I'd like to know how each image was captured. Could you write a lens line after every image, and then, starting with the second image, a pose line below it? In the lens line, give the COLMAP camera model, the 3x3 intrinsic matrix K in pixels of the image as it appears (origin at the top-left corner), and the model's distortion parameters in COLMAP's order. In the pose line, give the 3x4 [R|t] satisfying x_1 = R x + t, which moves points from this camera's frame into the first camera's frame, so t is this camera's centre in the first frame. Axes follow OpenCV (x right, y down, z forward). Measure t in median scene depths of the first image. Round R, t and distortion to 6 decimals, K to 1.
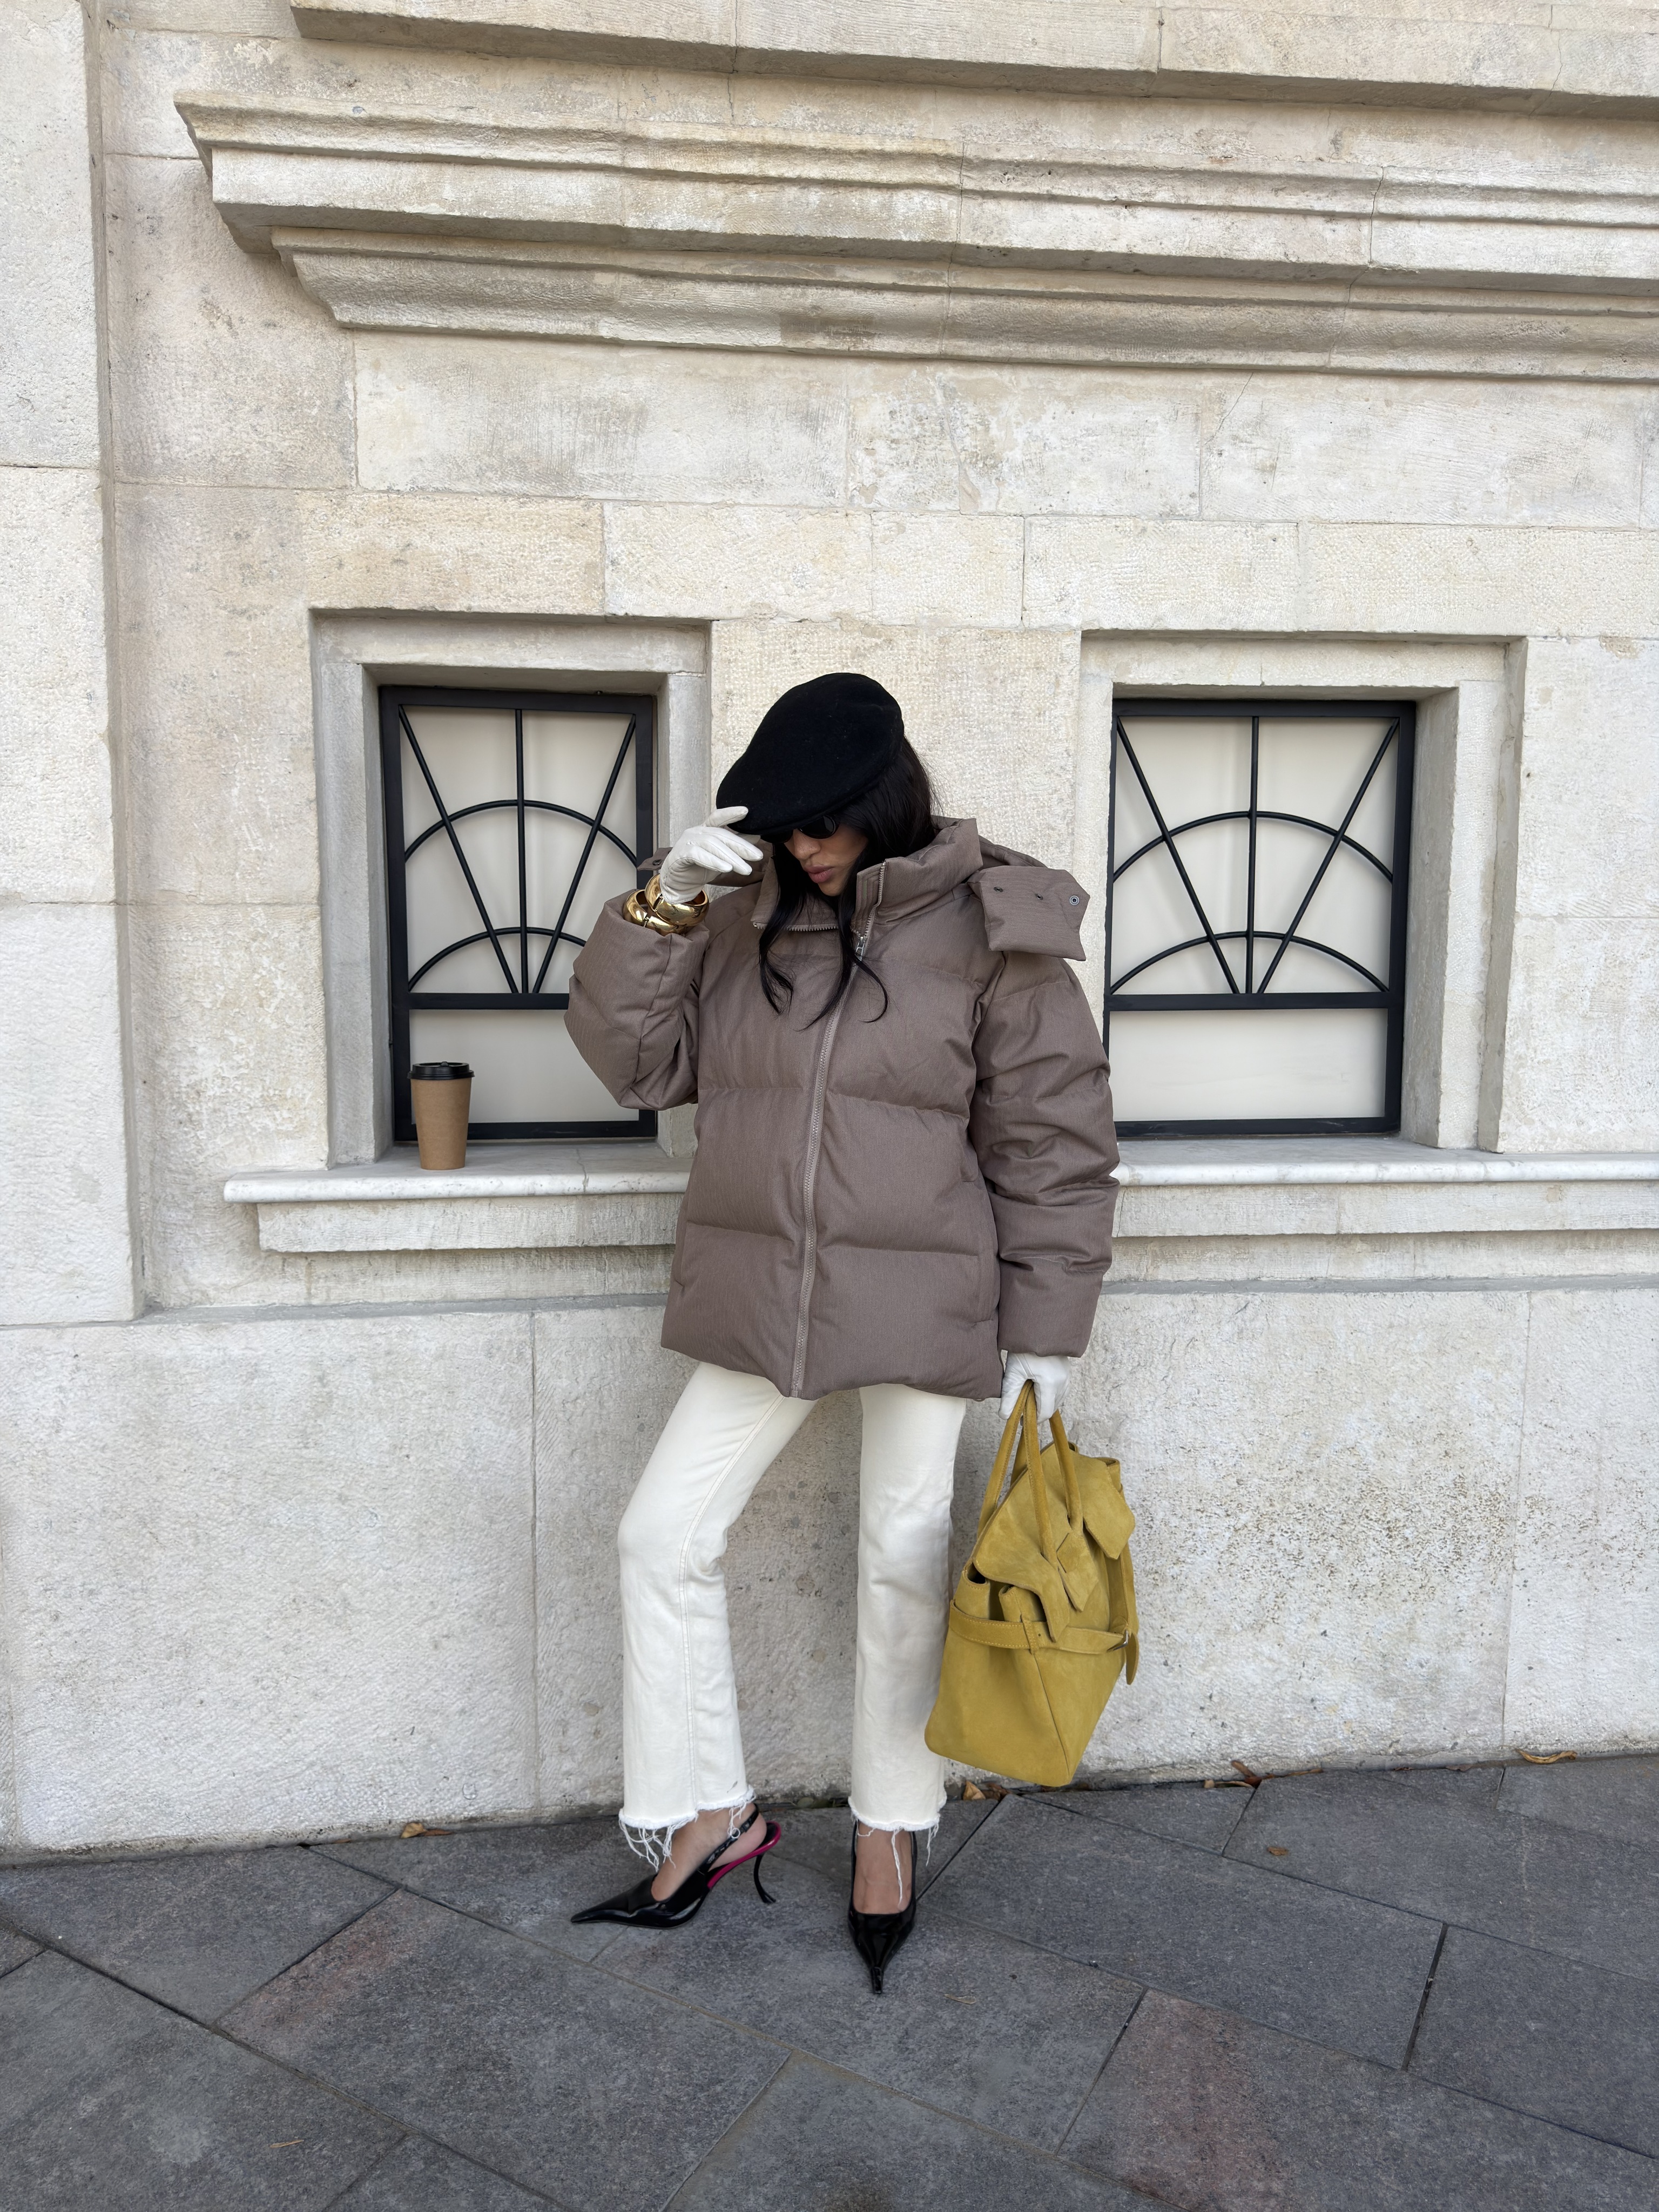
lens RADIAL K [[1691.3, 0, 829.8], [0, 1691.3, 1208.3], [0, 0, 1]] dist [-0.011601, -0.000574]
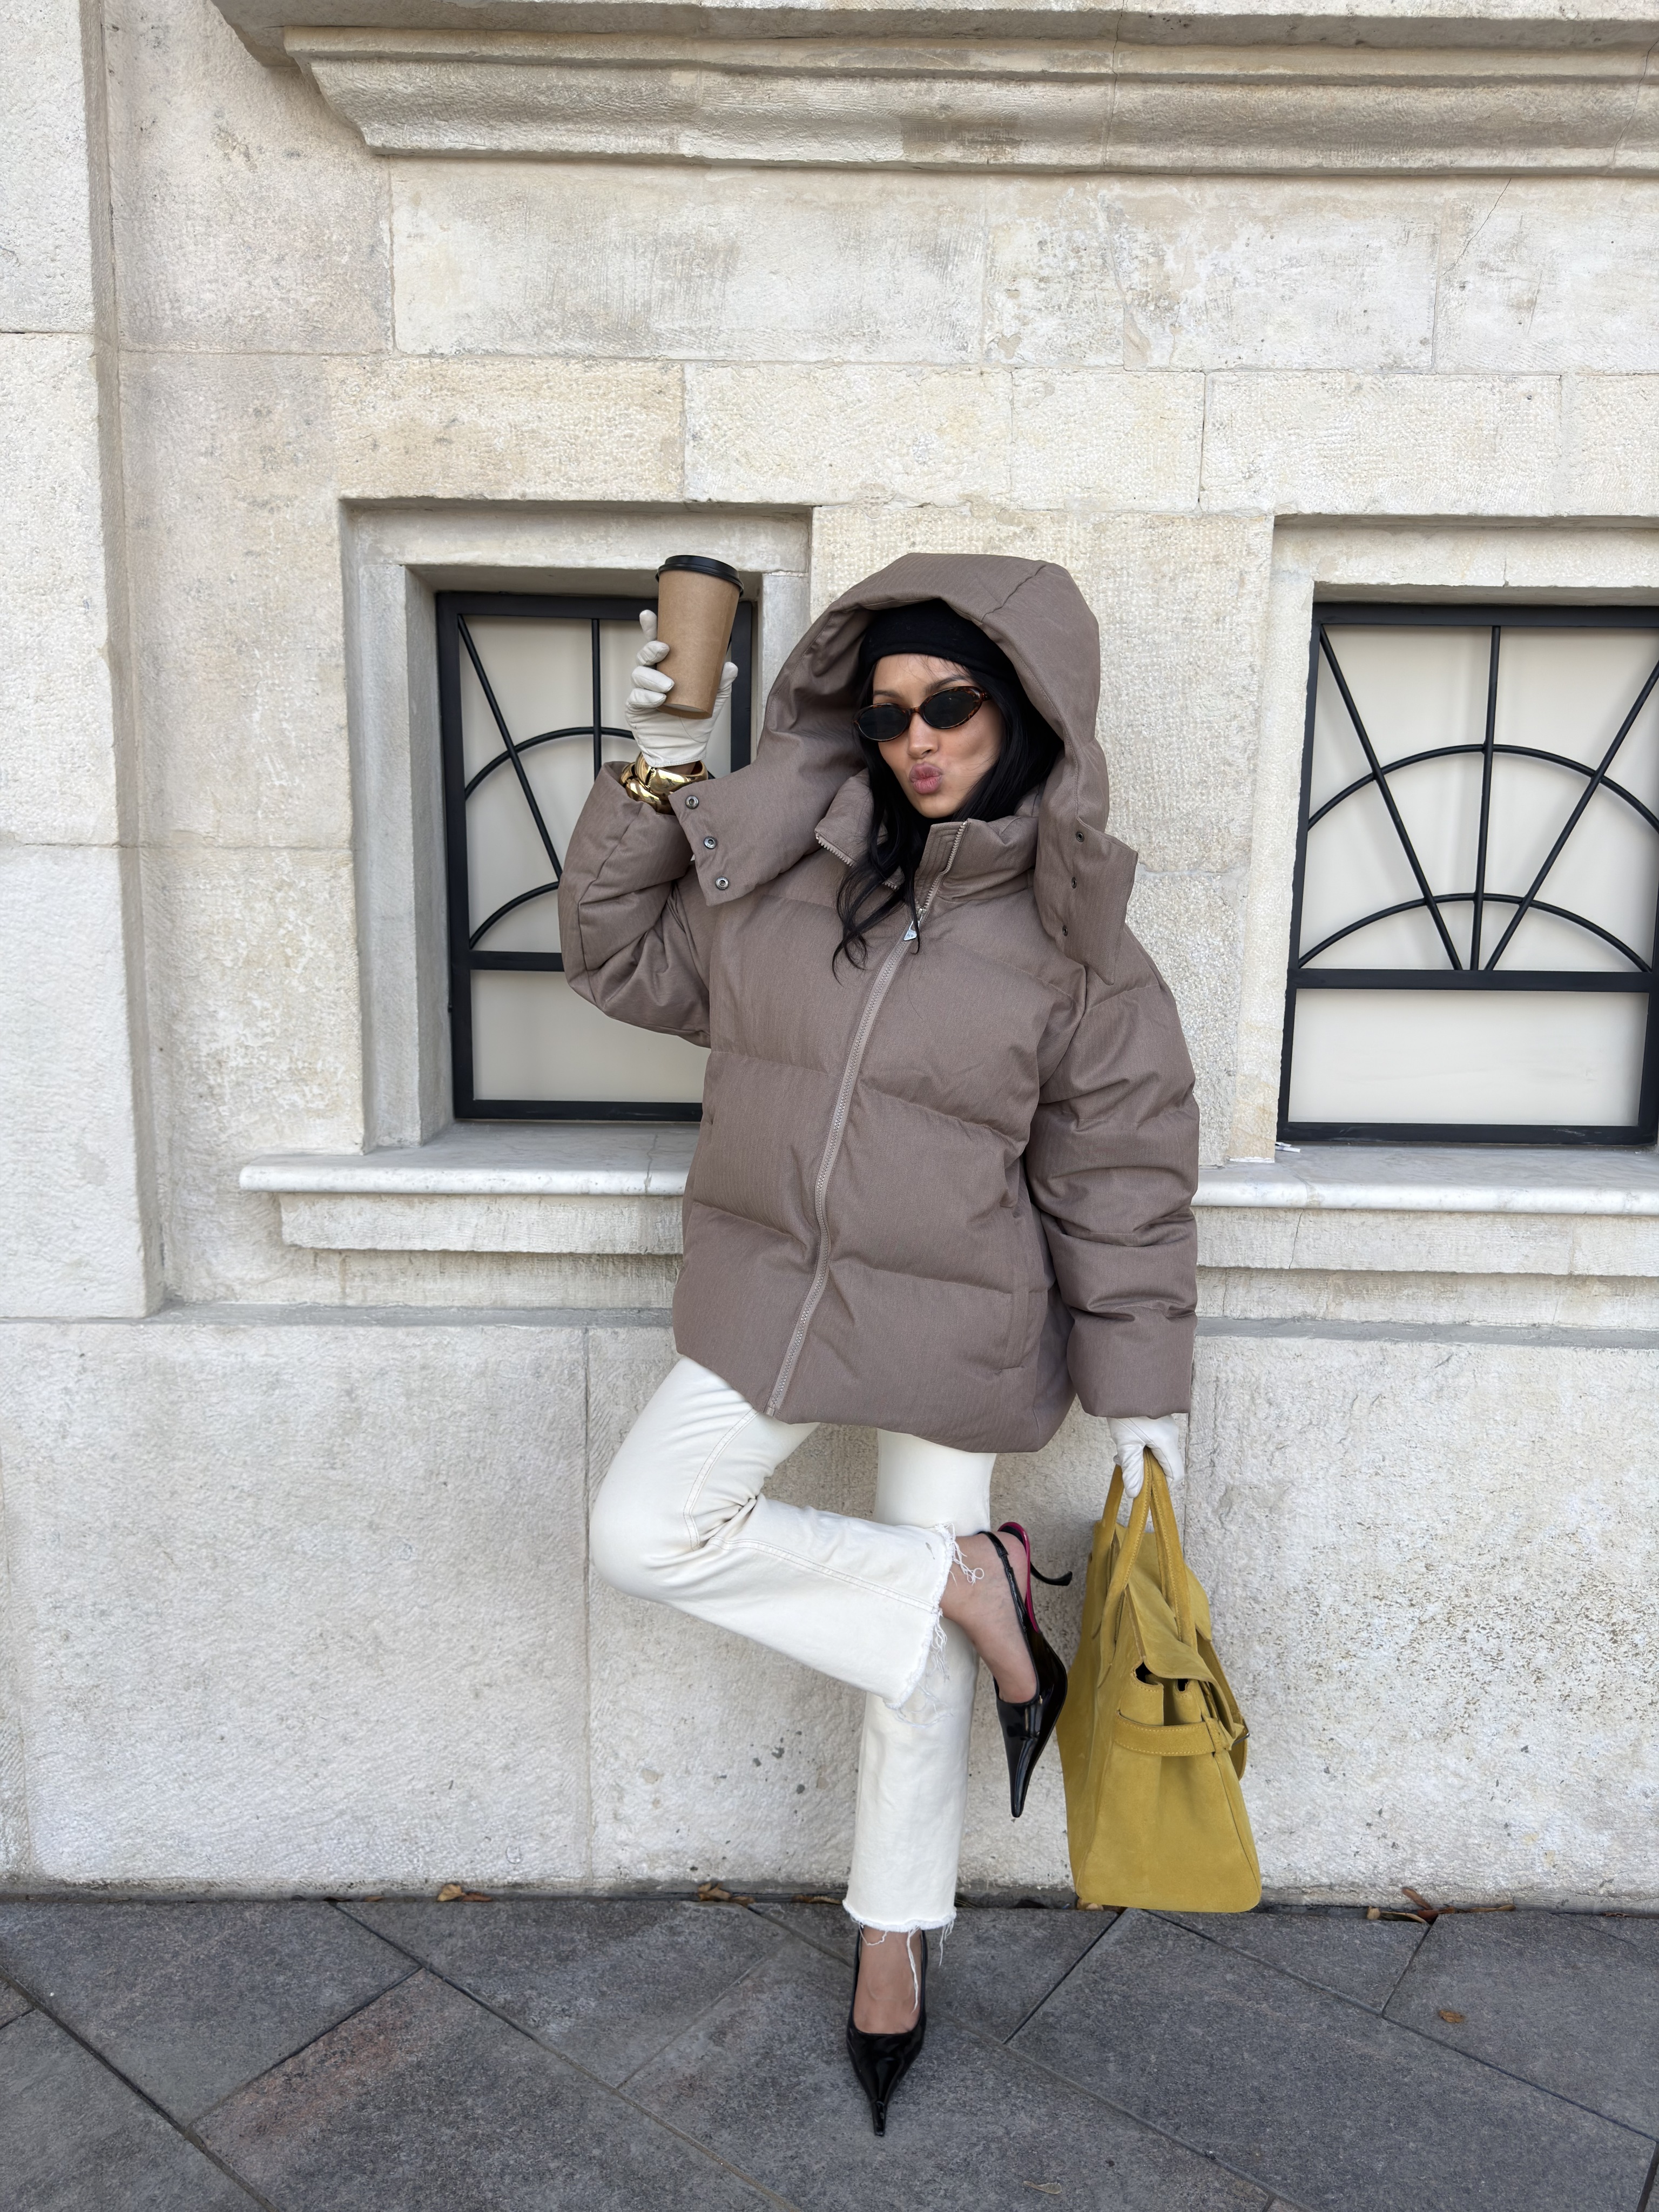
lens RADIAL K [[1691.3, 0, 829.8], [0, 1691.3, 1208.3], [0, 0, 1]] dist [-0.011601, -0.000574]
pose [[0.991644, 0.039150, -0.122921, 0.052089], [-0.033915, 0.998438, 0.044393, -0.043320], [0.124467, -0.039853, 0.991423, 0.168565]]
